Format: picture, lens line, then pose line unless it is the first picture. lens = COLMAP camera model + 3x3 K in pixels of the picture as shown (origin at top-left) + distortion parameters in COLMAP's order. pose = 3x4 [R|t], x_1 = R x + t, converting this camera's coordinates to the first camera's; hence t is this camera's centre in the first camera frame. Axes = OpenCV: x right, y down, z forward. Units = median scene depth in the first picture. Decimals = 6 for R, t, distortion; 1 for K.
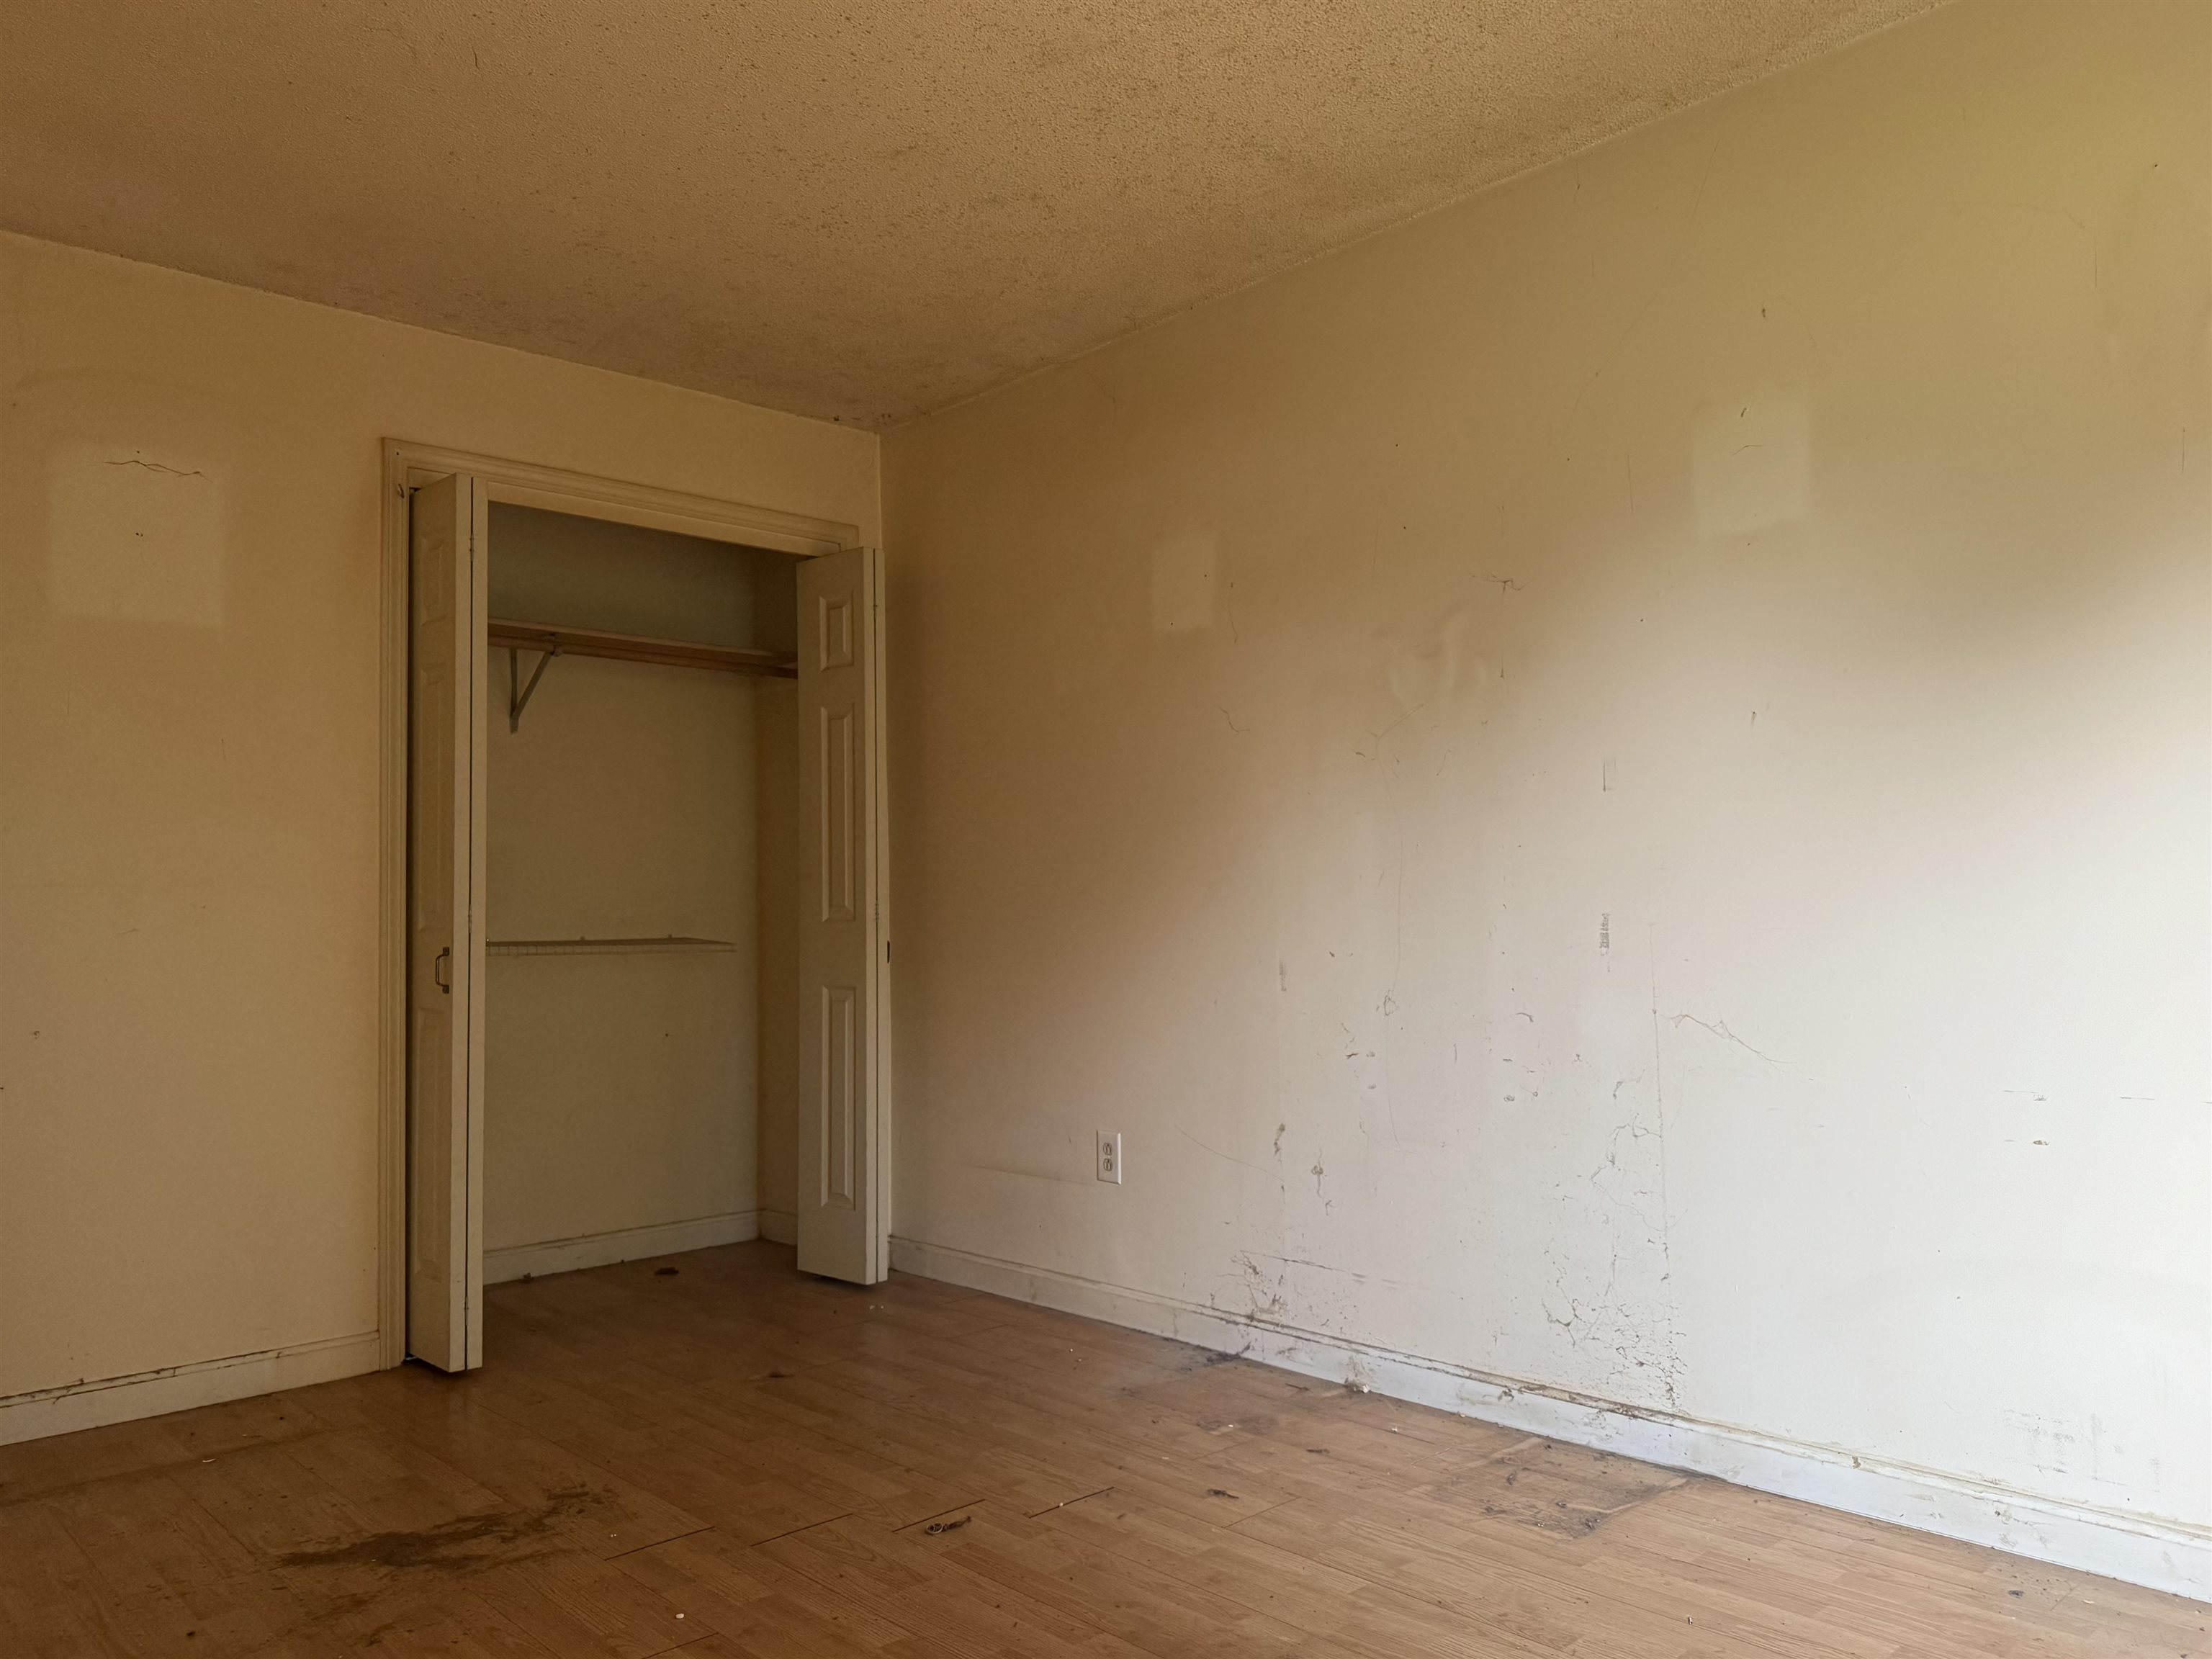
lens RADIAL K [[1536.3, 0, 1106.0], [0, 1536.3, 829.5], [0, 0, 1]] dist [-0.007924, -0.001215]
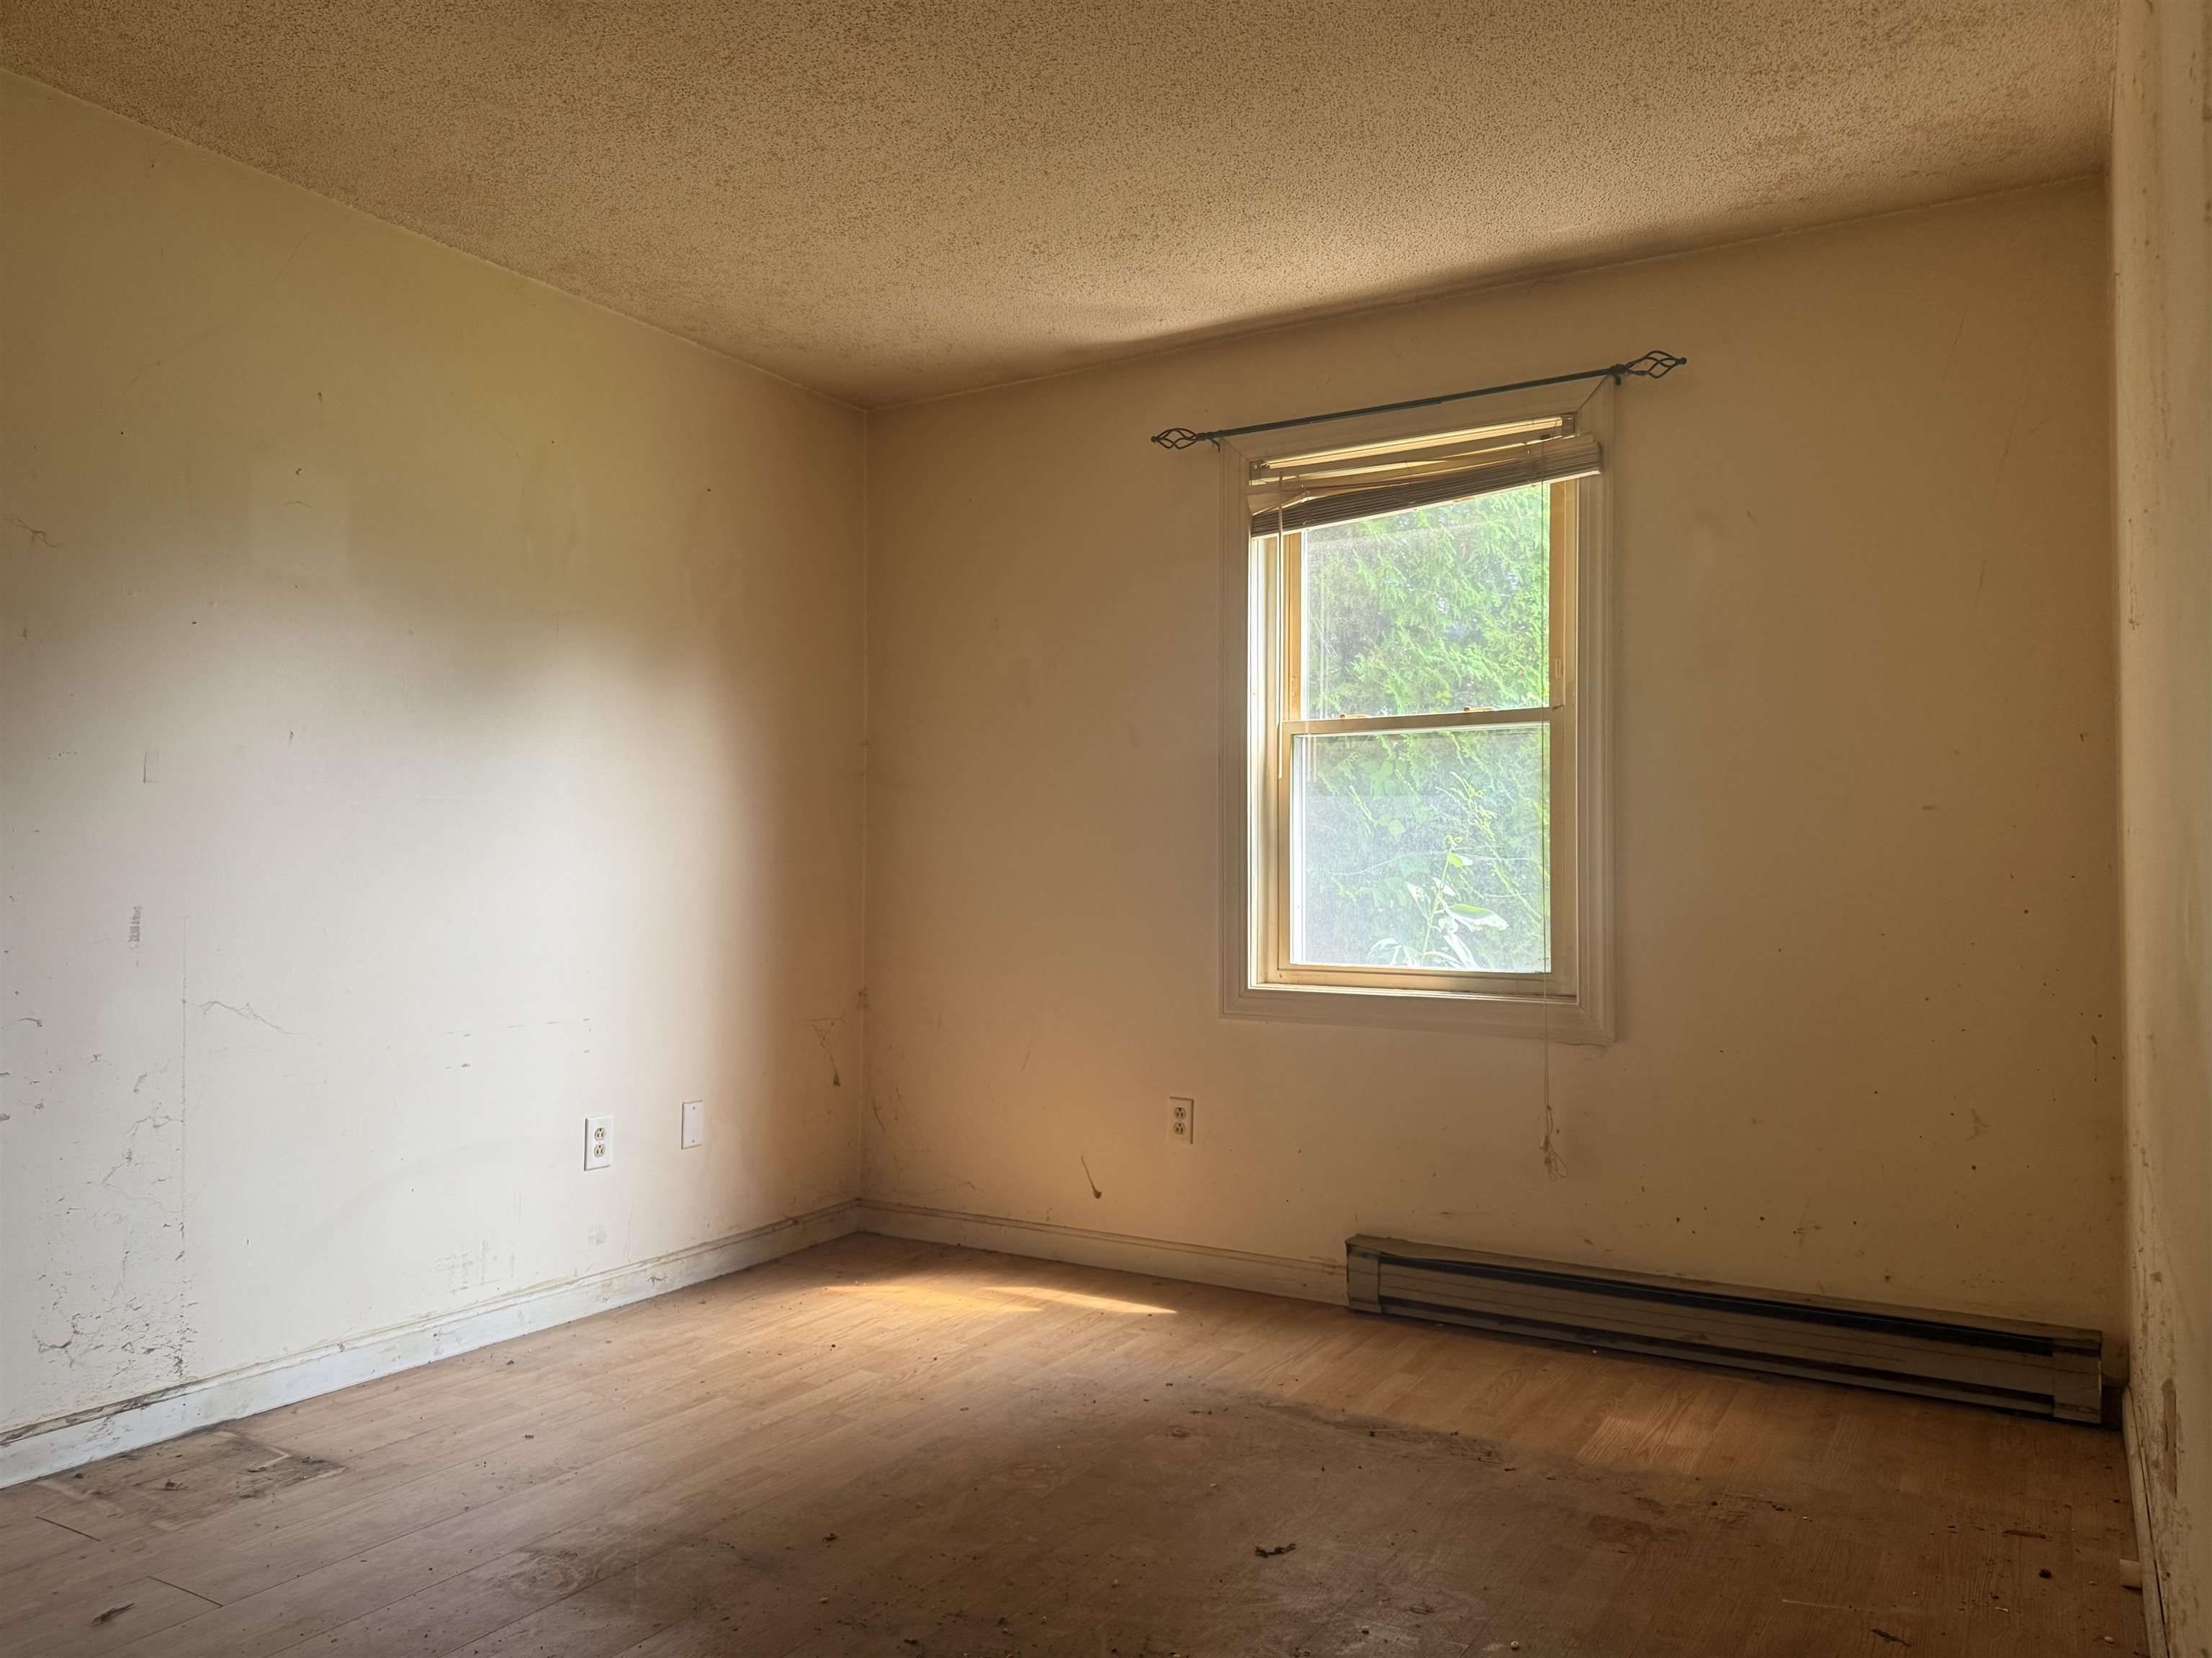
lens RADIAL K [[1585.0, 0, 1106.0], [0, 1585.0, 829.0], [0, 0, 1]] dist [0.088253, -0.054193]
pose [[-0.241598, 0.036369, 0.969695, -0.886593], [-0.068981, 0.996126, -0.054547, 0.020293], [-0.967921, -0.080069, -0.238153, 0.690742]]
